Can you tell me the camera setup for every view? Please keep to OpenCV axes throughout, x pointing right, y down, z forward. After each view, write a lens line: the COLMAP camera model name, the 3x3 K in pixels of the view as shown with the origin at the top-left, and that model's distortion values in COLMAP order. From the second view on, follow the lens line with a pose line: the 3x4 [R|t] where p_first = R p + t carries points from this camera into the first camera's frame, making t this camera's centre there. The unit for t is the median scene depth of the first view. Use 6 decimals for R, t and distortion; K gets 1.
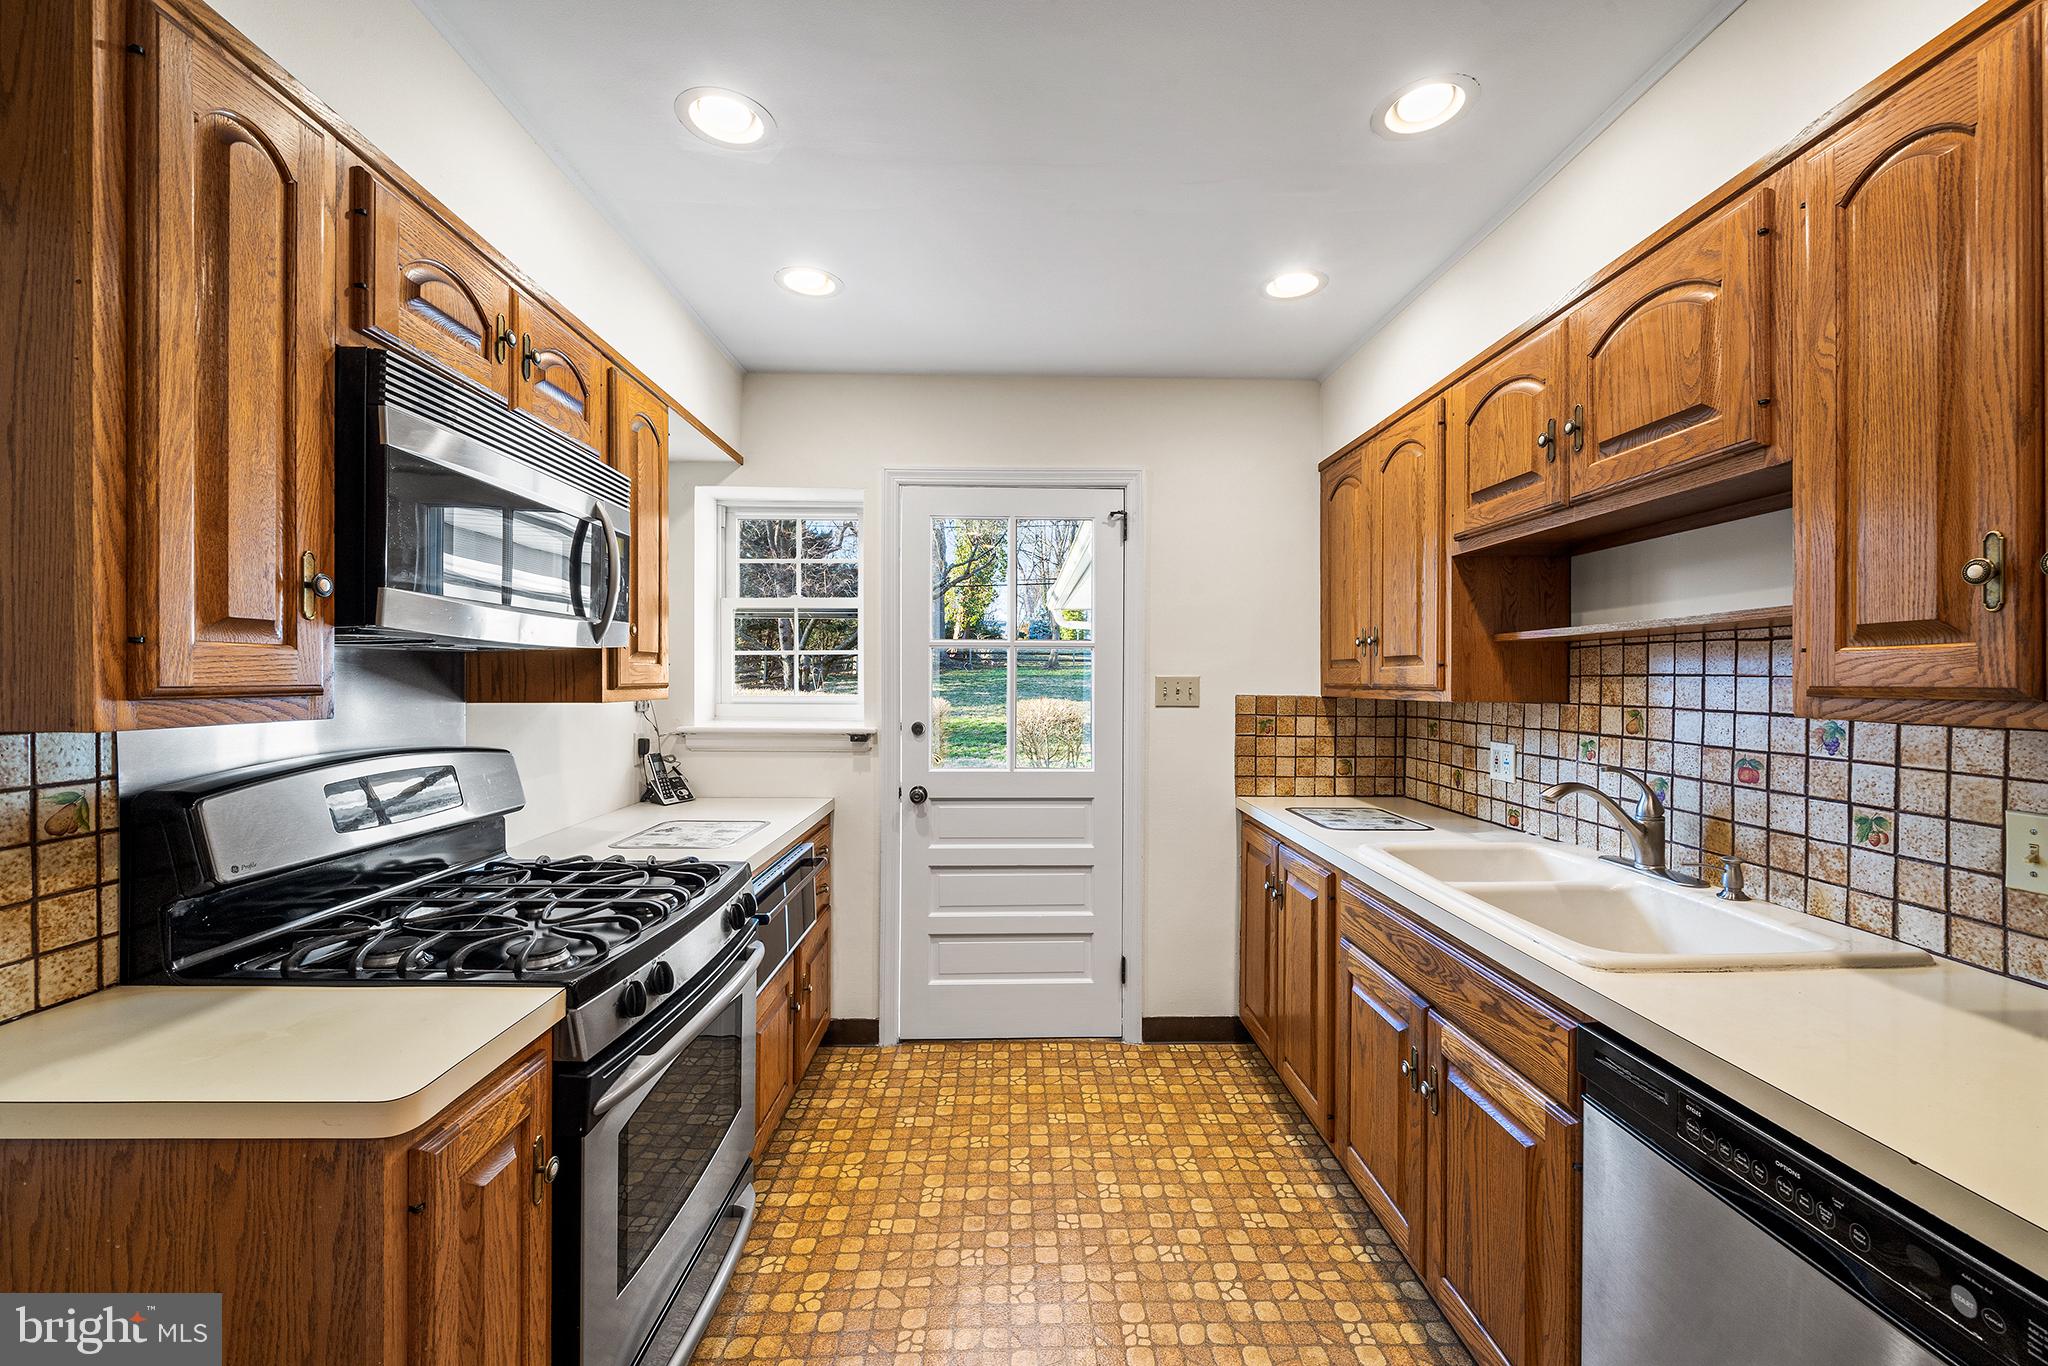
lens RADIAL K [[813.0, 0, 1031.0], [0, 813.0, 685.4], [0, 0, 1]] dist [-0.000620, -0.000263]
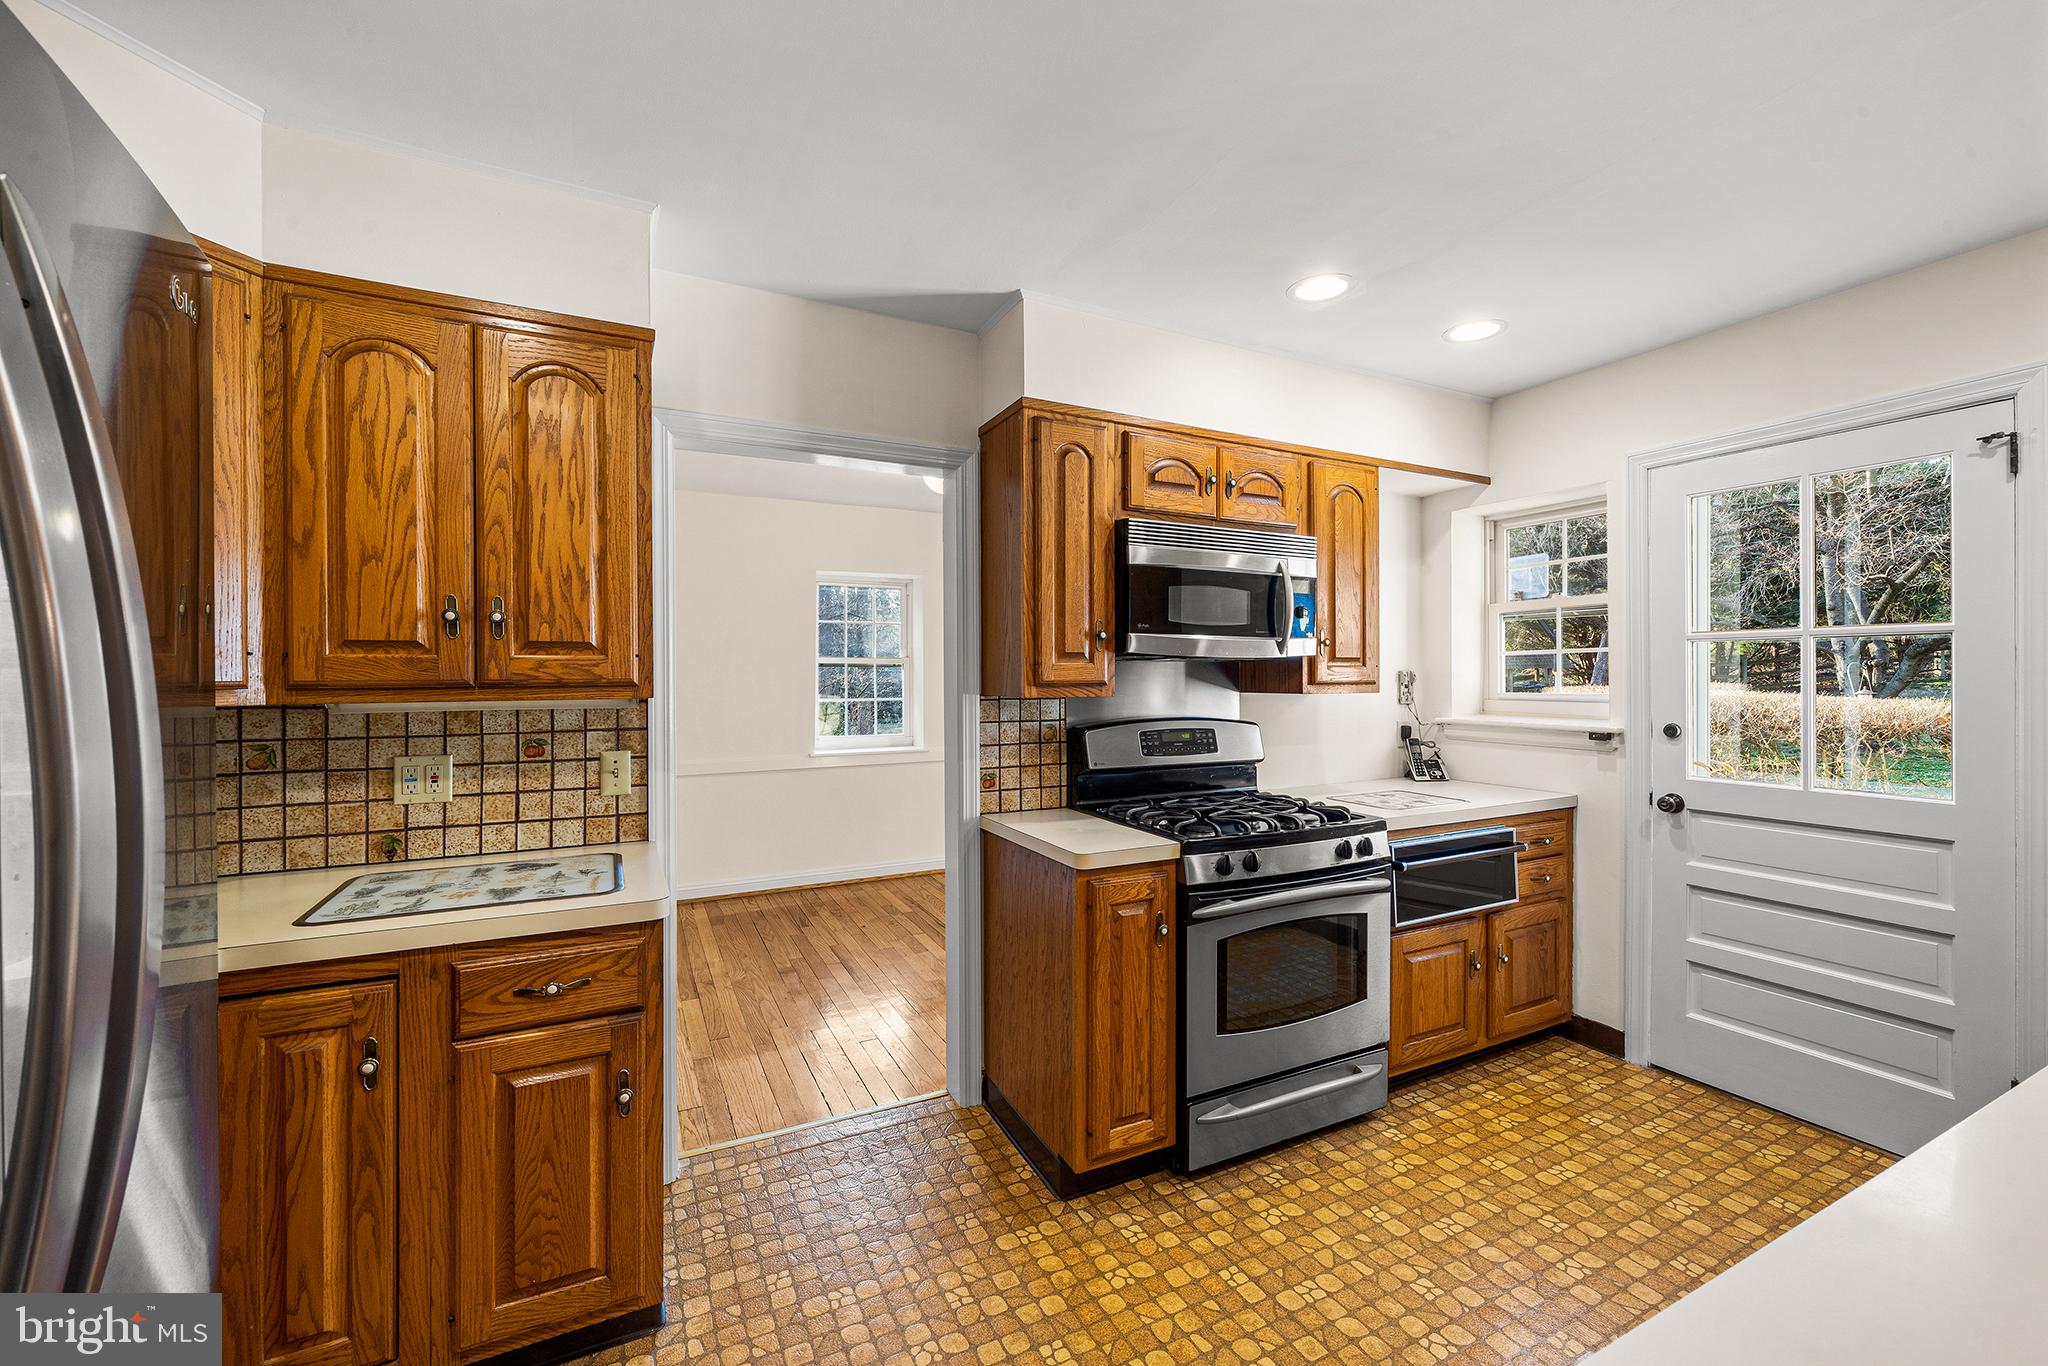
lens RADIAL K [[813.0, 0, 1031.0], [0, 813.0, 685.4], [0, 0, 1]] dist [-0.000620, -0.000263]
pose [[0.432752, 0.005069, -0.901499, 0.519268], [-0.004873, 0.999983, 0.003284, 0.003615], [0.901500, 0.002972, 0.432769, -0.063145]]
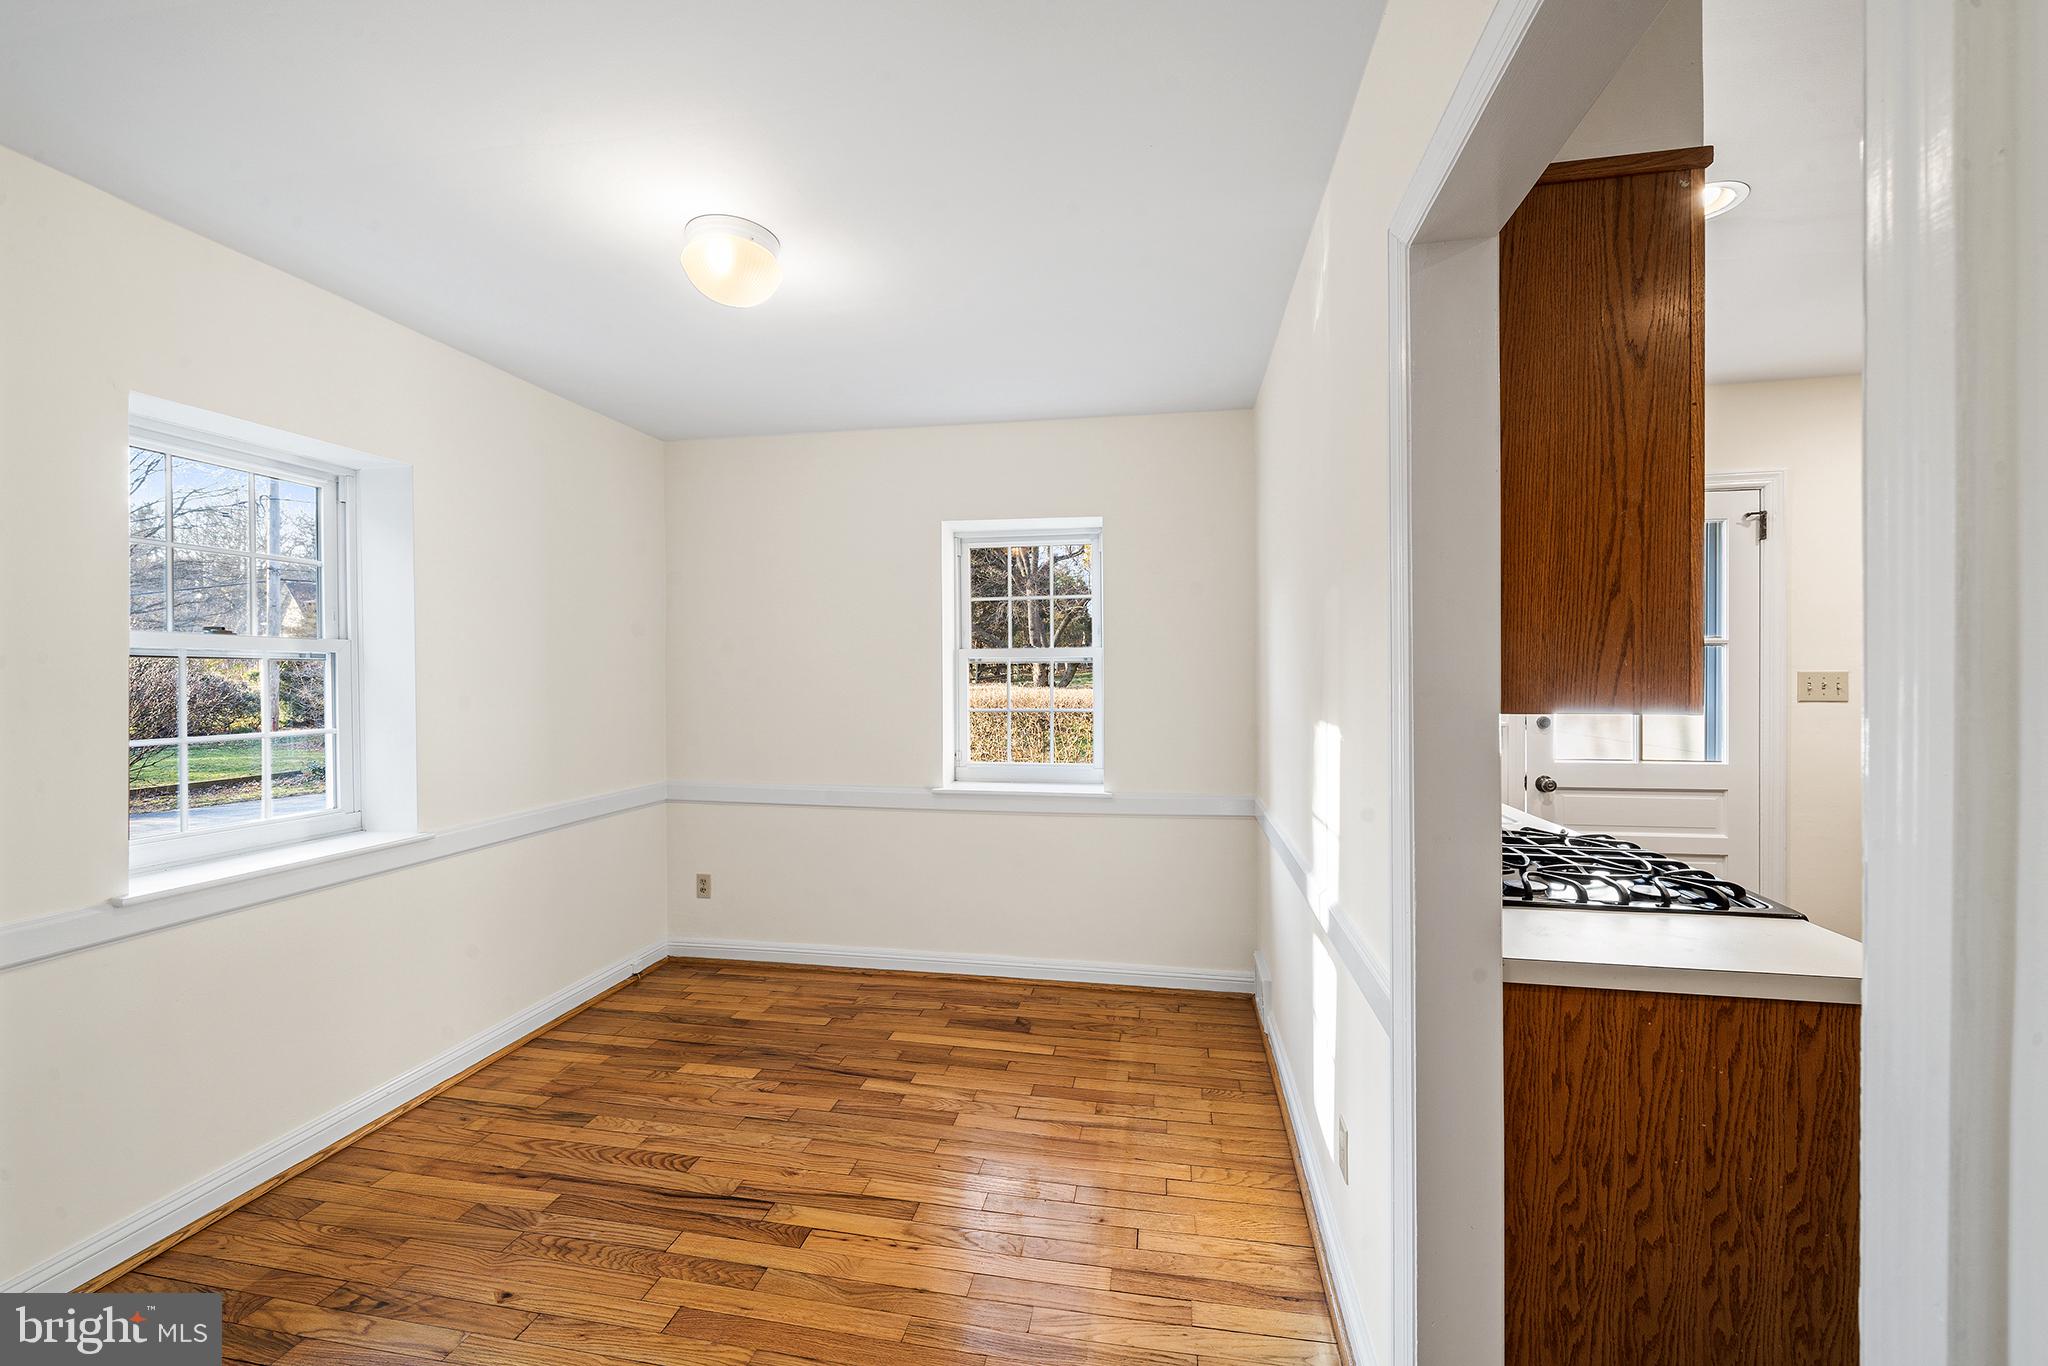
lens RADIAL K [[813.0, 0, 1031.0], [0, 813.0, 685.4], [0, 0, 1]] dist [-0.000620, -0.000263]
pose [[0.980176, -0.006909, -0.198010, -0.825001], [0.007065, 0.999975, 0.000081, -0.001160], [0.198004, -0.001478, 0.980200, -0.264368]]
